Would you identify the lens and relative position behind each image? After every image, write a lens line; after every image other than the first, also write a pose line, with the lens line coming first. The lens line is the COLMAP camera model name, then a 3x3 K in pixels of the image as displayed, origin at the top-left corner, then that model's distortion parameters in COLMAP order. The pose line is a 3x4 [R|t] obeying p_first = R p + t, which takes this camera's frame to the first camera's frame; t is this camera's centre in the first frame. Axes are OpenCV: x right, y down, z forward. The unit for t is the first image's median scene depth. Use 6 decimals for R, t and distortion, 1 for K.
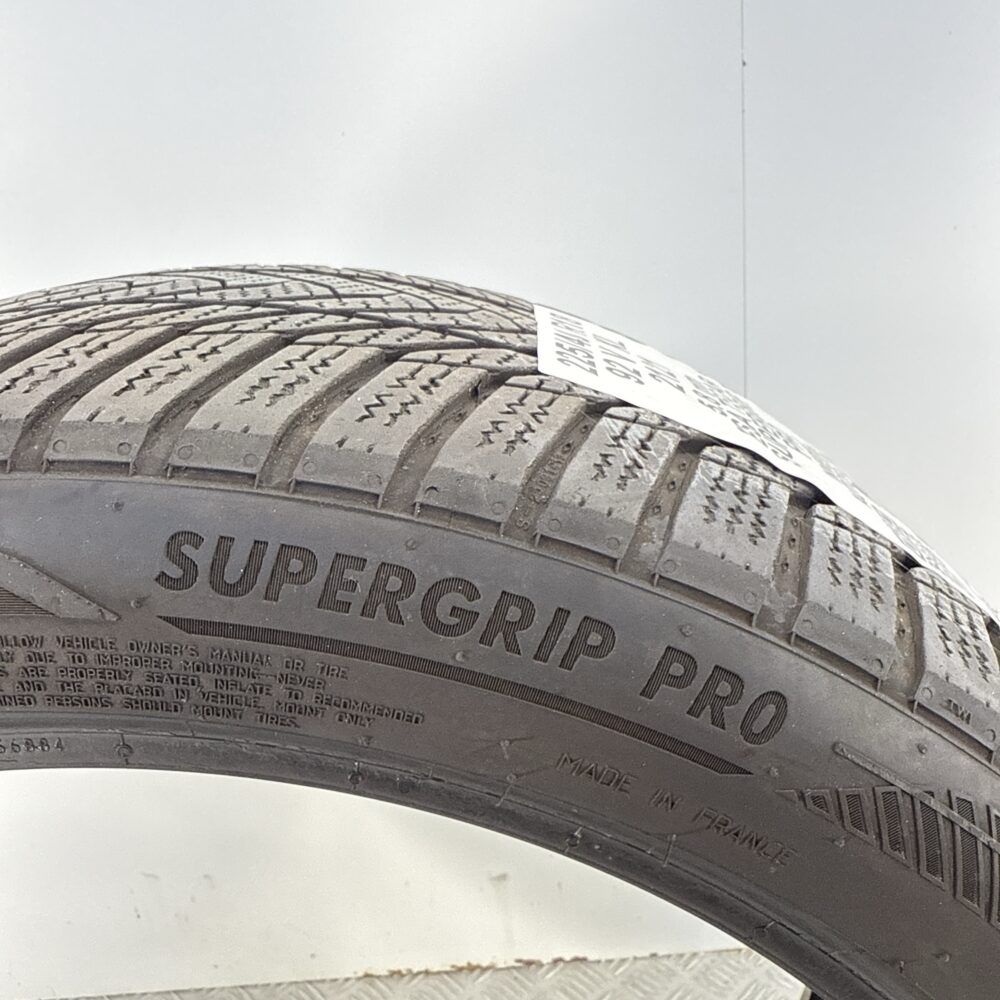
lens RADIAL K [[982.3, 0, 500.0], [0, 982.3, 500.0], [0, 0, 1]] dist [-0.007424, -0.008390]
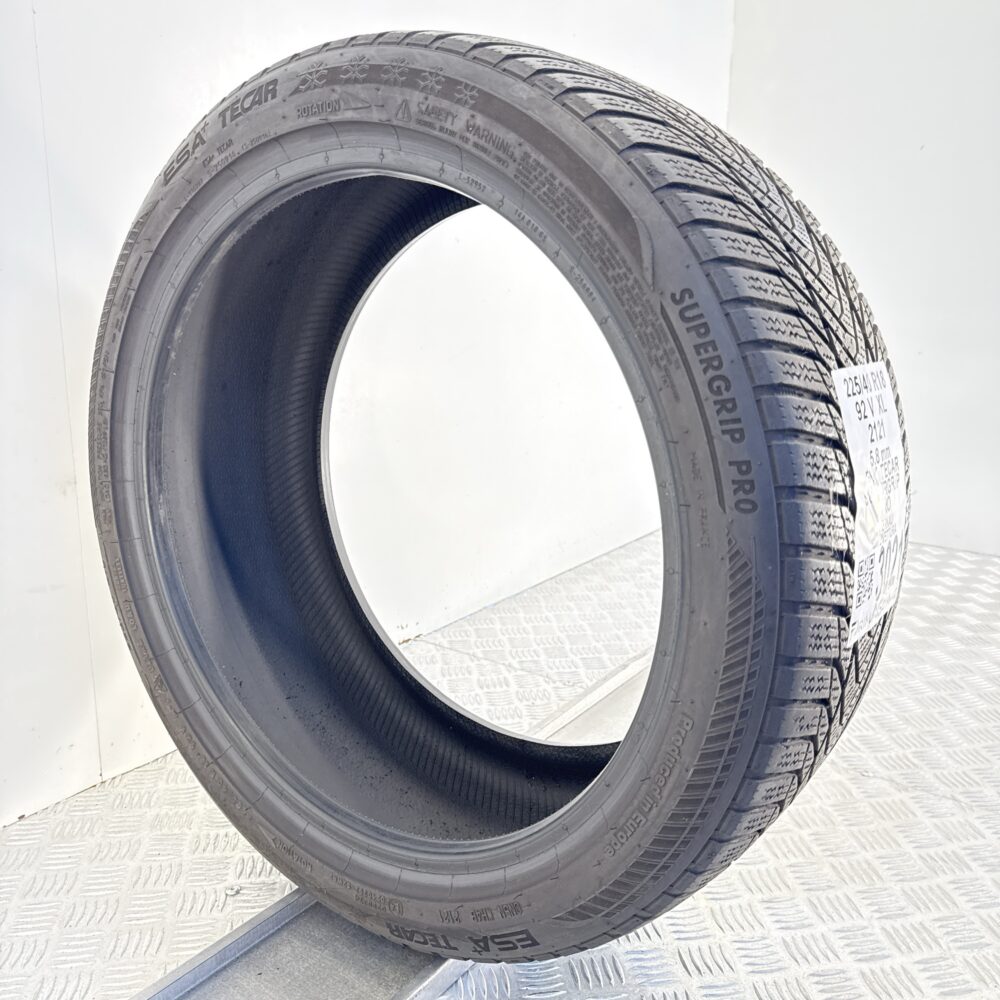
lens RADIAL K [[955.1, 0, 474.7], [0, 955.1, 511.6], [0, 0, 1]] dist [0.232467, -0.596288]
pose [[0.501067, 0.848765, -0.168908, 0.288436], [-0.798359, 0.528682, 0.288303, 0.046026], [0.334000, -0.009610, 0.942524, -1.418769]]
